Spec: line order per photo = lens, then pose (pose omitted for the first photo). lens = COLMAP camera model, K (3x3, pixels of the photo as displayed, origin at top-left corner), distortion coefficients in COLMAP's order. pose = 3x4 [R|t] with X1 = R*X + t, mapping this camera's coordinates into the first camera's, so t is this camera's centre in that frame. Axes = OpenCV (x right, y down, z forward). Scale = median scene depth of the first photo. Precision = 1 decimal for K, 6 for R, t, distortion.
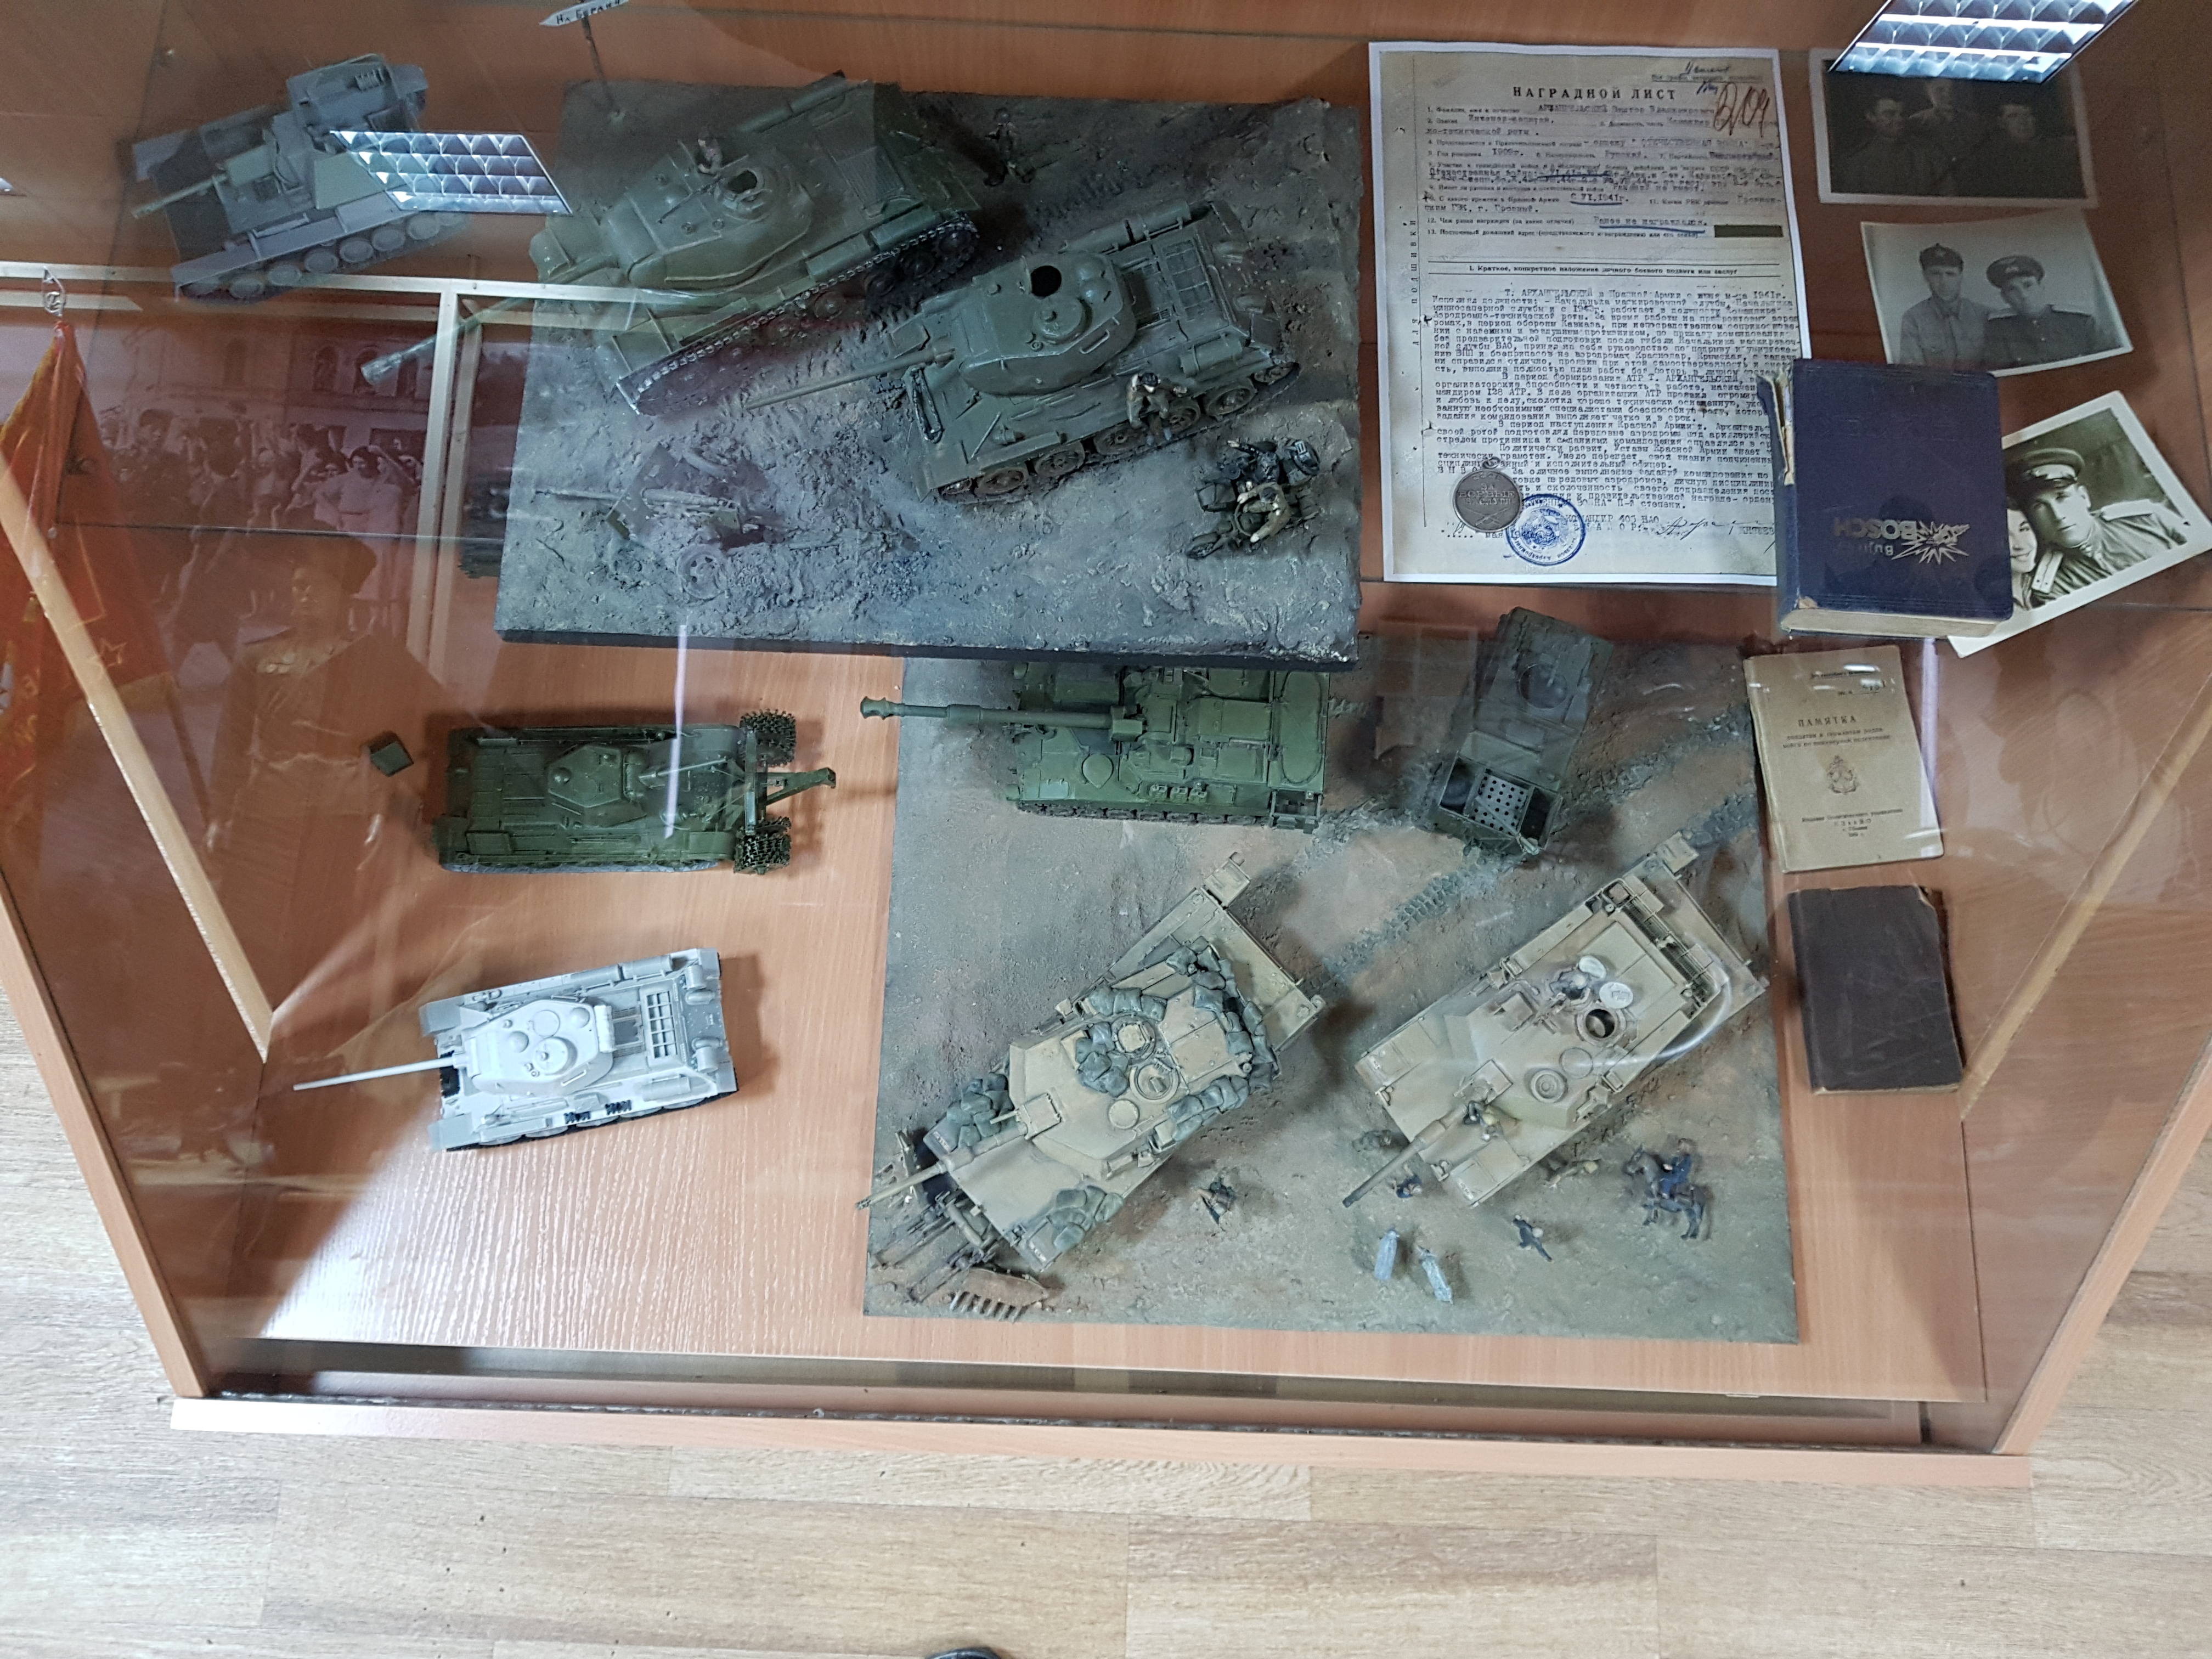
lens RADIAL K [[1788.4, 0, 1131.4], [0, 1788.4, 842.9], [0, 0, 1]] dist [0.112700, -0.179490]
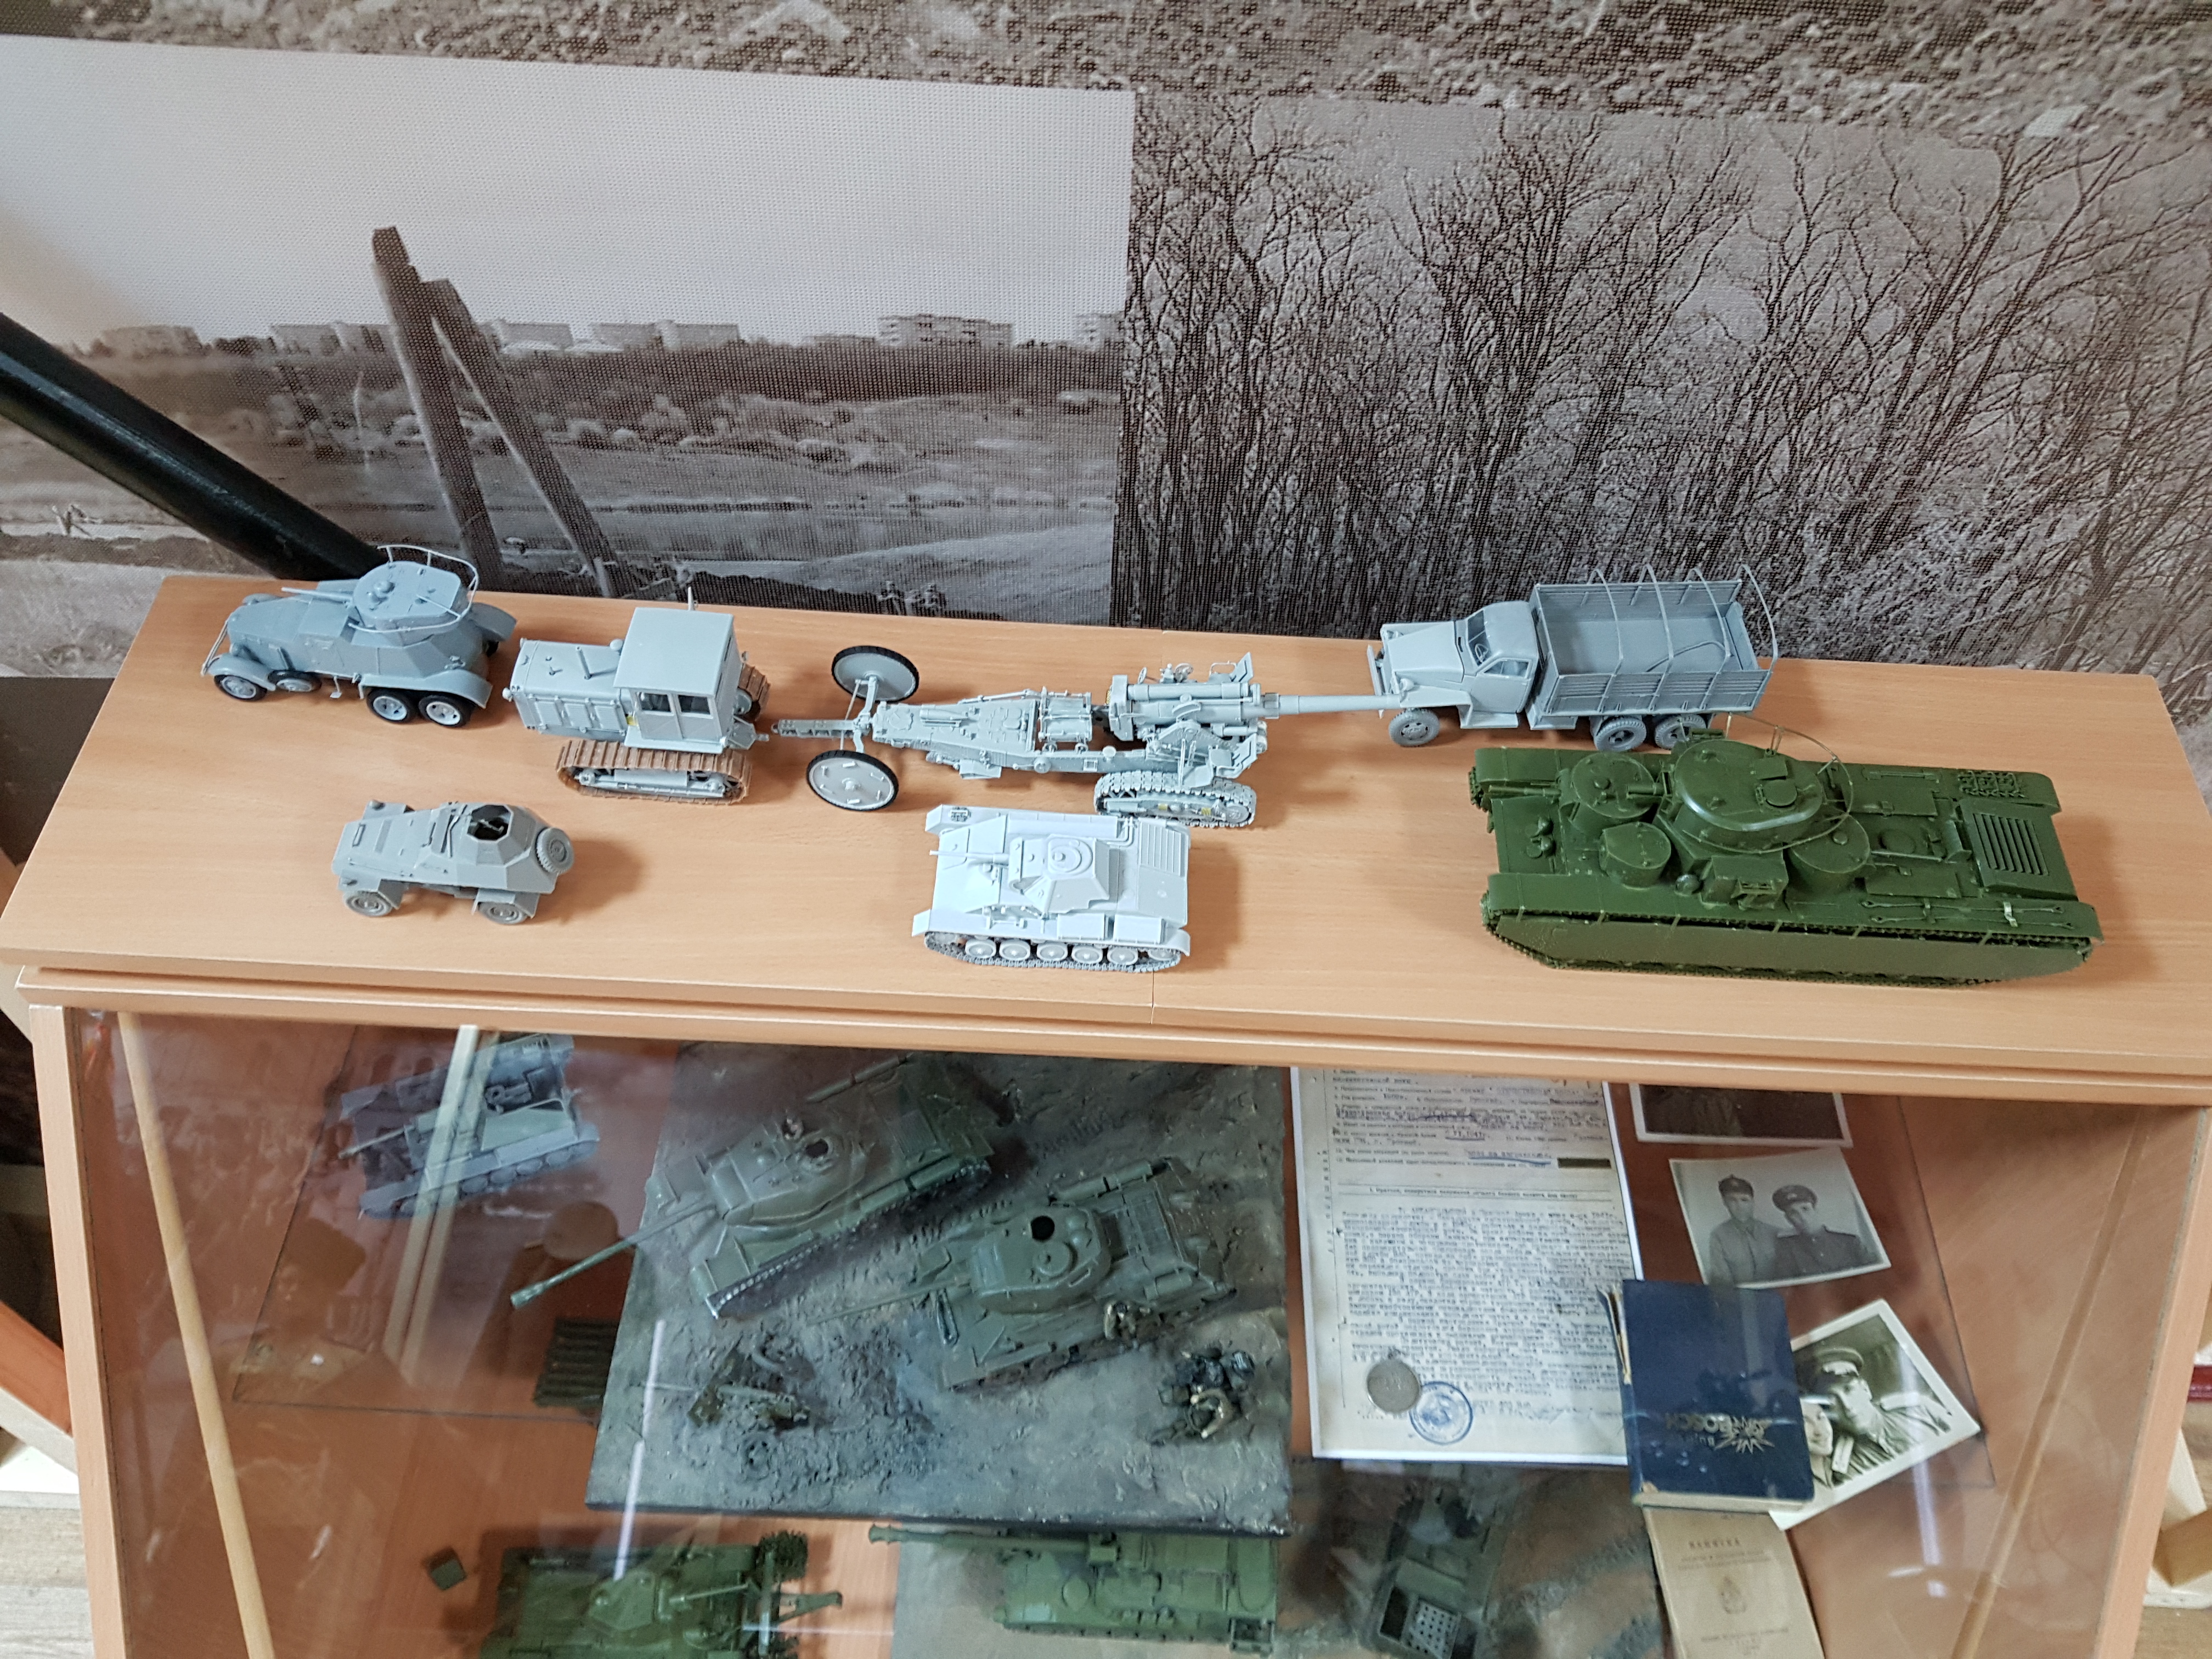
lens RADIAL K [[1788.4, 0, 1131.4], [0, 1788.4, 842.9], [0, 0, 1]] dist [0.112700, -0.179490]
pose [[0.999943, 0.004394, 0.009712, 0.003096], [-0.000655, 0.934716, -0.355396, -0.097601], [-0.010639, 0.355369, 0.934665, -0.299041]]
